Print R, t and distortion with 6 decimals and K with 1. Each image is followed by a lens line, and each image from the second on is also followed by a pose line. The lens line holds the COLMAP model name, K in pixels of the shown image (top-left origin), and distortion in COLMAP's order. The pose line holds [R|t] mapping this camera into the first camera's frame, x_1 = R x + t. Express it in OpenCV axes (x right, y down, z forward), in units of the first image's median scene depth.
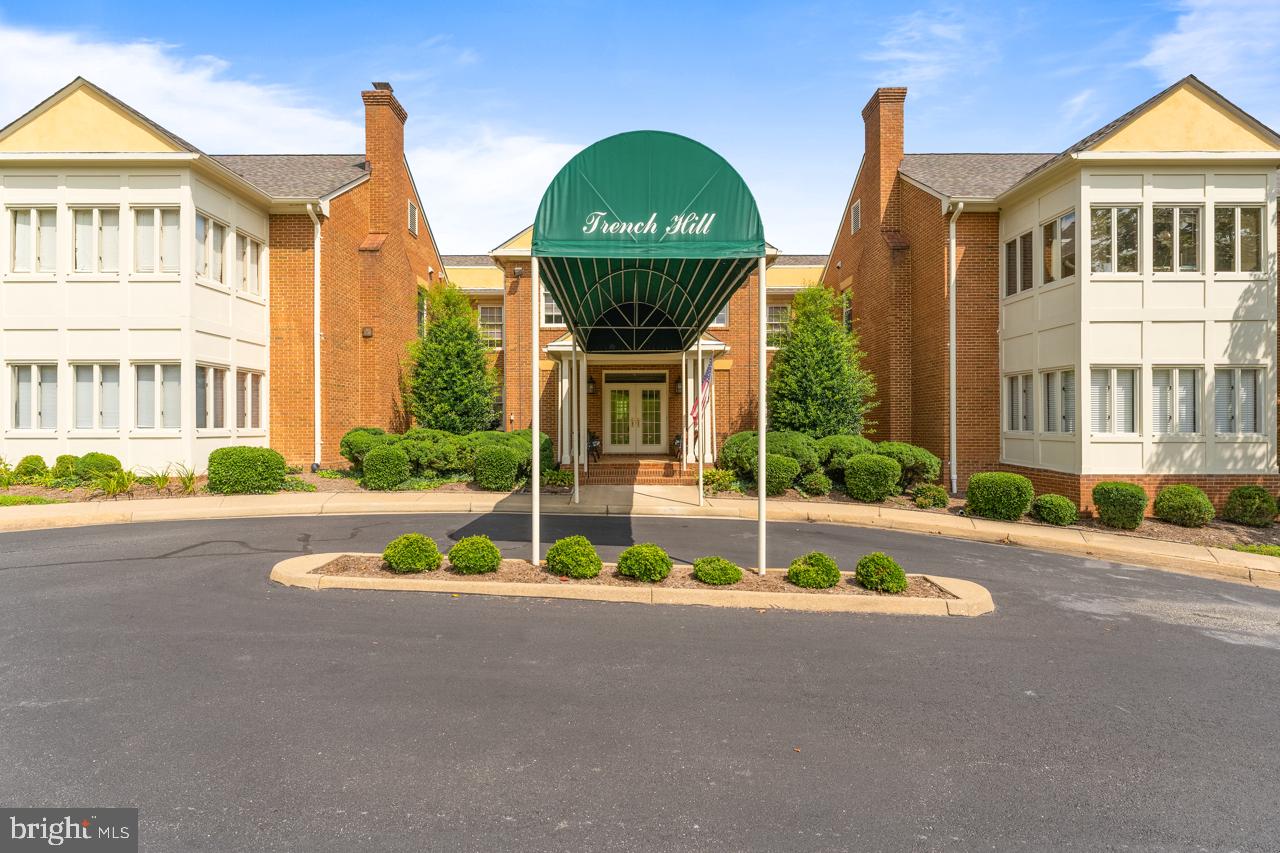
lens RADIAL K [[564.6, 0, 637.5], [0, 564.6, 430.0], [0, 0, 1]] dist [-0.000789, 0.000314]
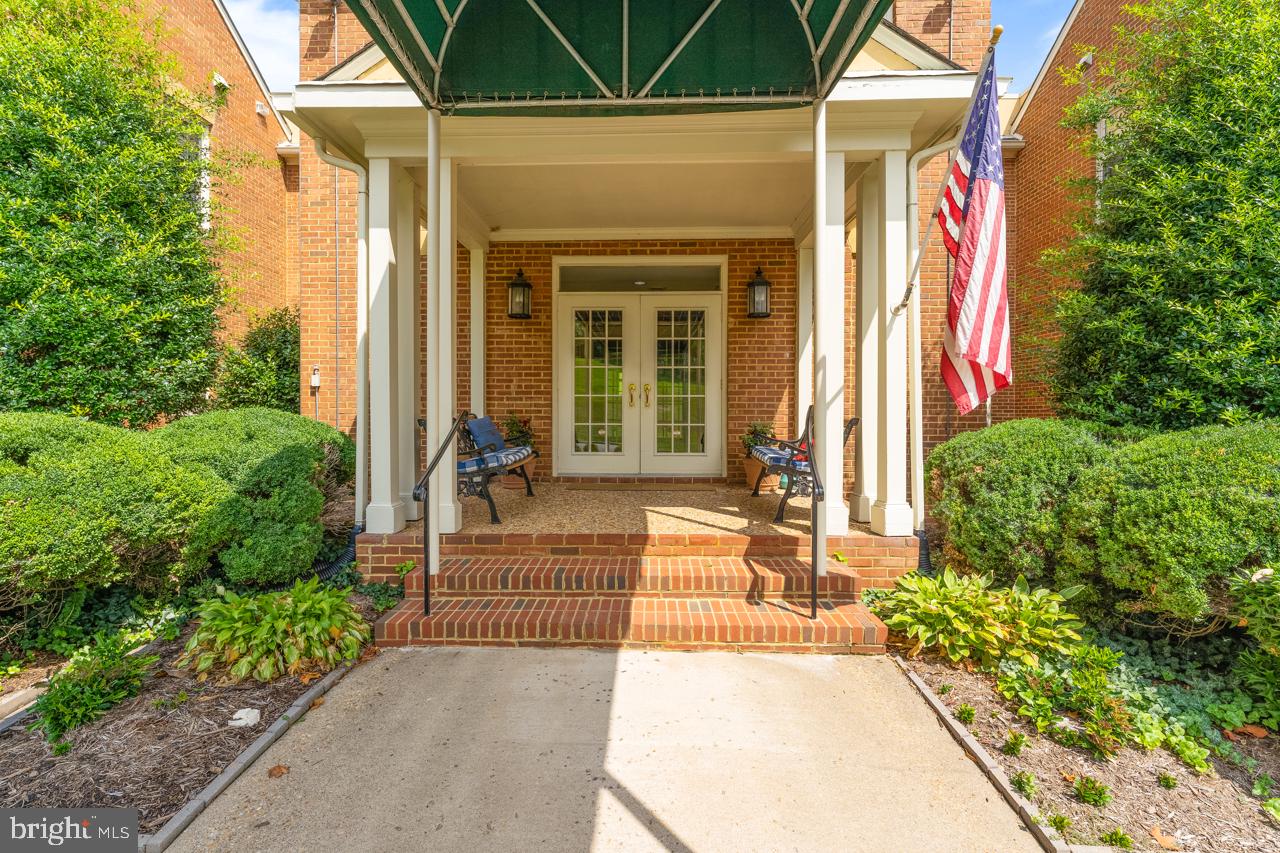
lens RADIAL K [[564.6, 0, 640.8], [0, 564.6, 420.8], [0, 0, 1]] dist [-0.000789, 0.000314]
pose [[0.999673, 0.003992, -0.025243, 0.007384], [-0.003722, 0.999935, 0.010733, 0.000266], [0.025284, -0.010635, 0.999624, 0.623221]]
